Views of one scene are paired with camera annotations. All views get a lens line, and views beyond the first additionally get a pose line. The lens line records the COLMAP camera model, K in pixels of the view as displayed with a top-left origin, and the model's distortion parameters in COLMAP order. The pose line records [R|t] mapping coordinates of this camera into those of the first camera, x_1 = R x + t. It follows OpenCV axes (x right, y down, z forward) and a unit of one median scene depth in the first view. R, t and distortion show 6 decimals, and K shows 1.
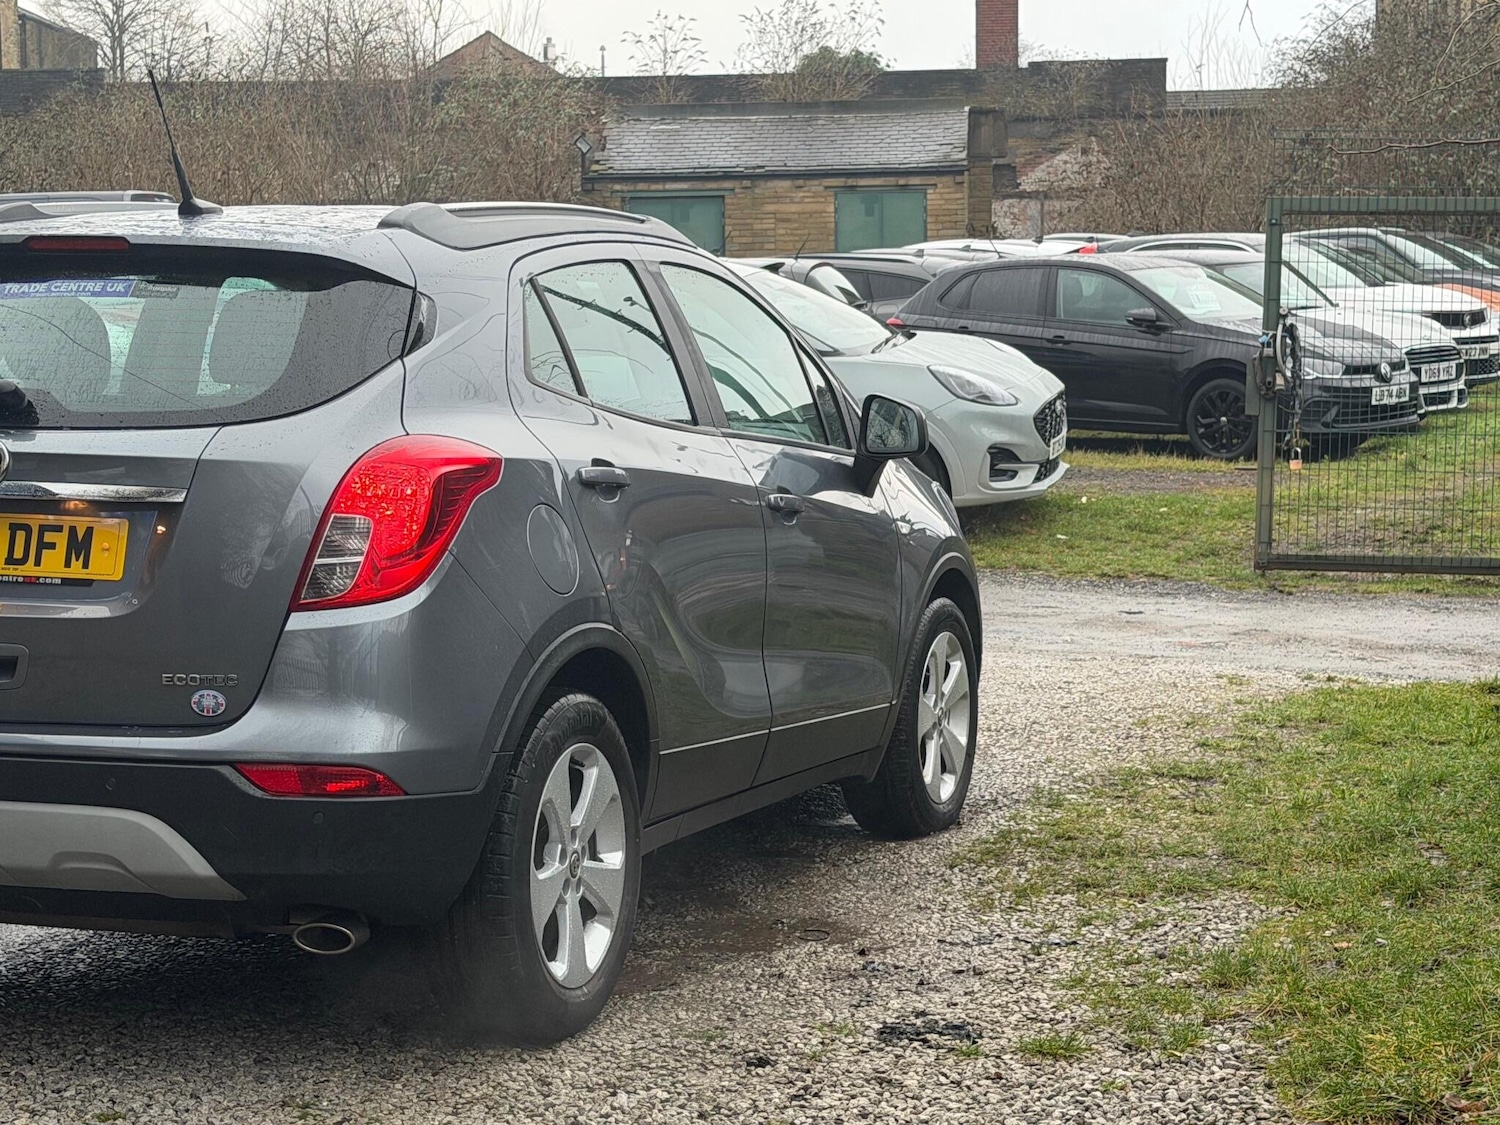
lens RADIAL K [[2831.8, 0, 748.7], [0, 2831.8, 550.4], [0, 0, 1]] dist [0.172744, -0.094894]
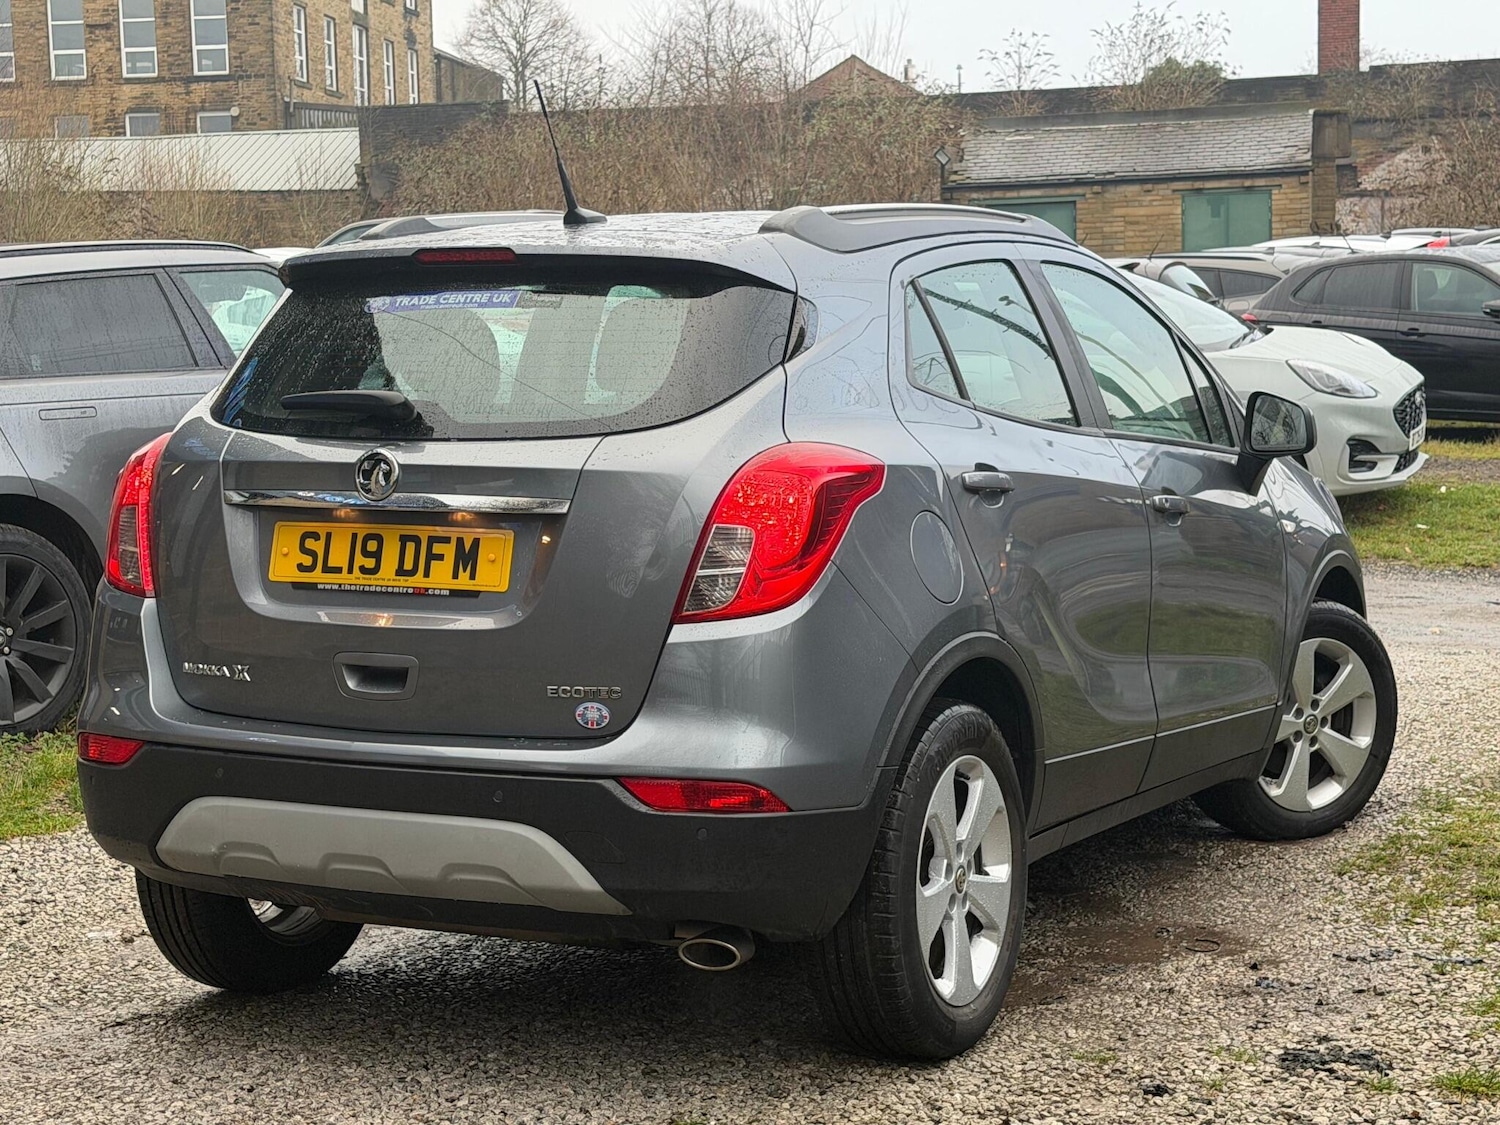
lens RADIAL K [[2624.5, 0, 760.4], [0, 2624.5, 578.3], [0, 0, 1]] dist [0.145045, -0.032913]
pose [[0.991938, -0.002022, -0.126706, -0.012940], [0.004102, 0.999861, 0.016157, -0.007155], [0.126656, -0.016546, 0.991809, 0.082464]]
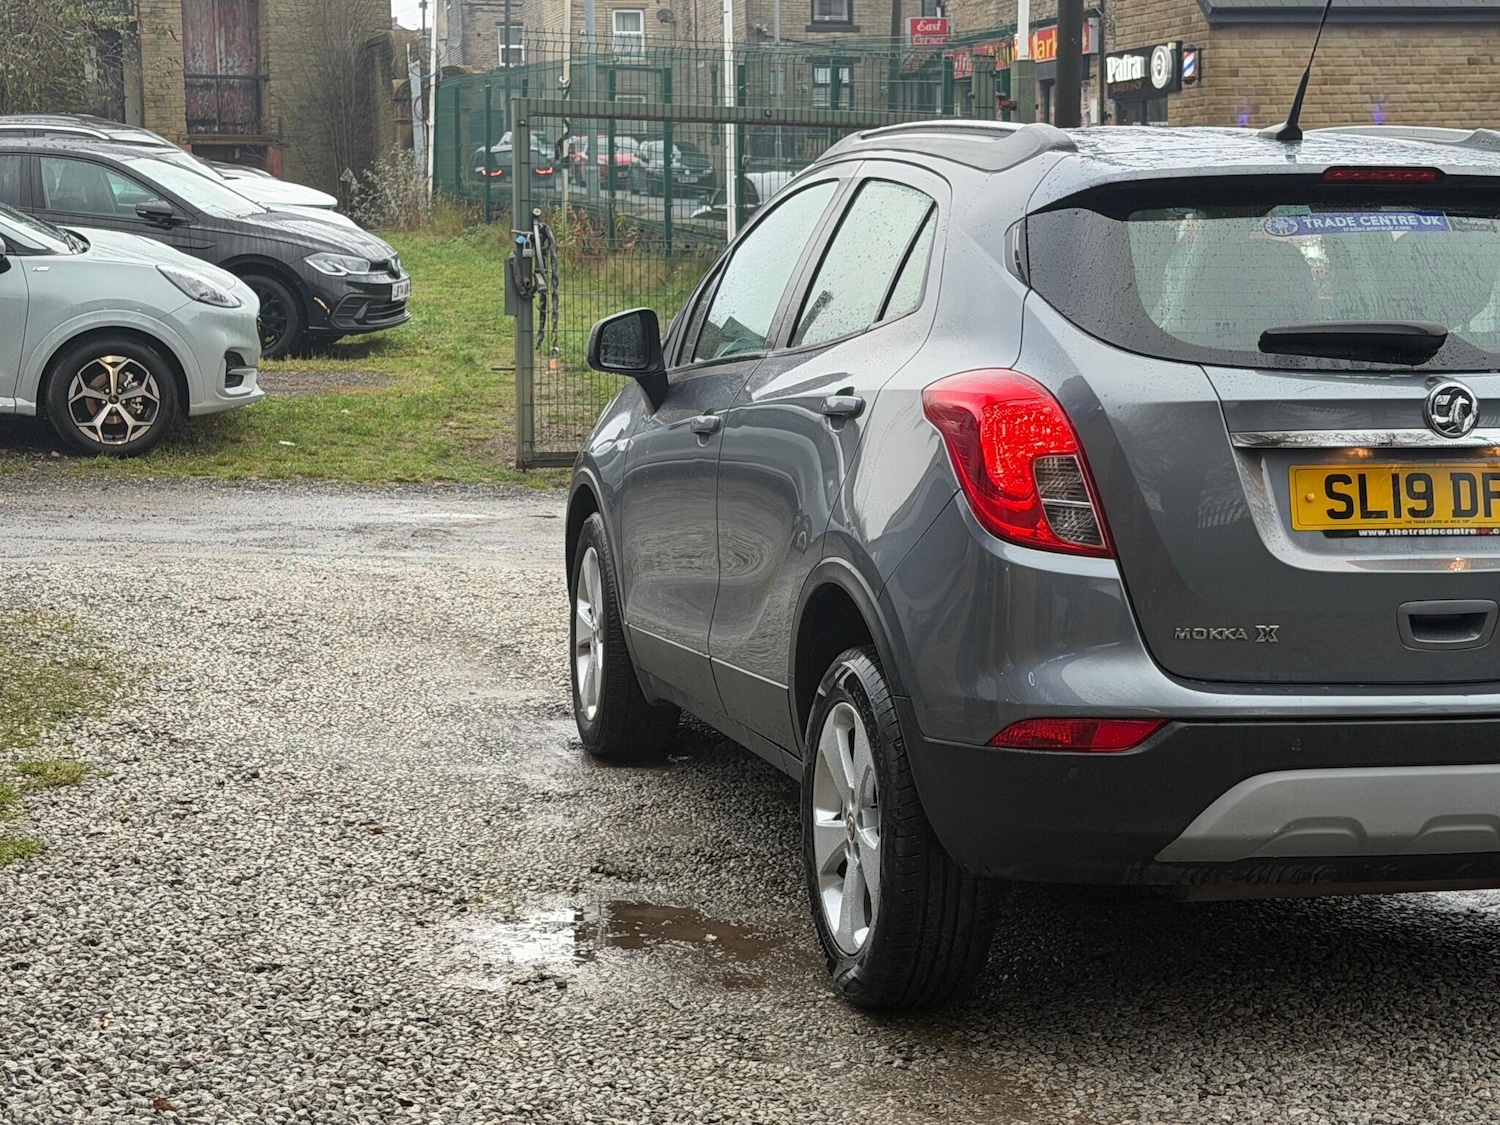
lens RADIAL K [[2609.0, 0, 741.2], [0, 2609.0, 539.7], [0, 0, 1]] dist [0.087716, 0.103405]
pose [[0.847413, -0.051620, 0.528418, -0.760517], [0.039003, 0.998626, 0.035004, -0.022516], [-0.529499, -0.009053, 0.848262, 0.320078]]
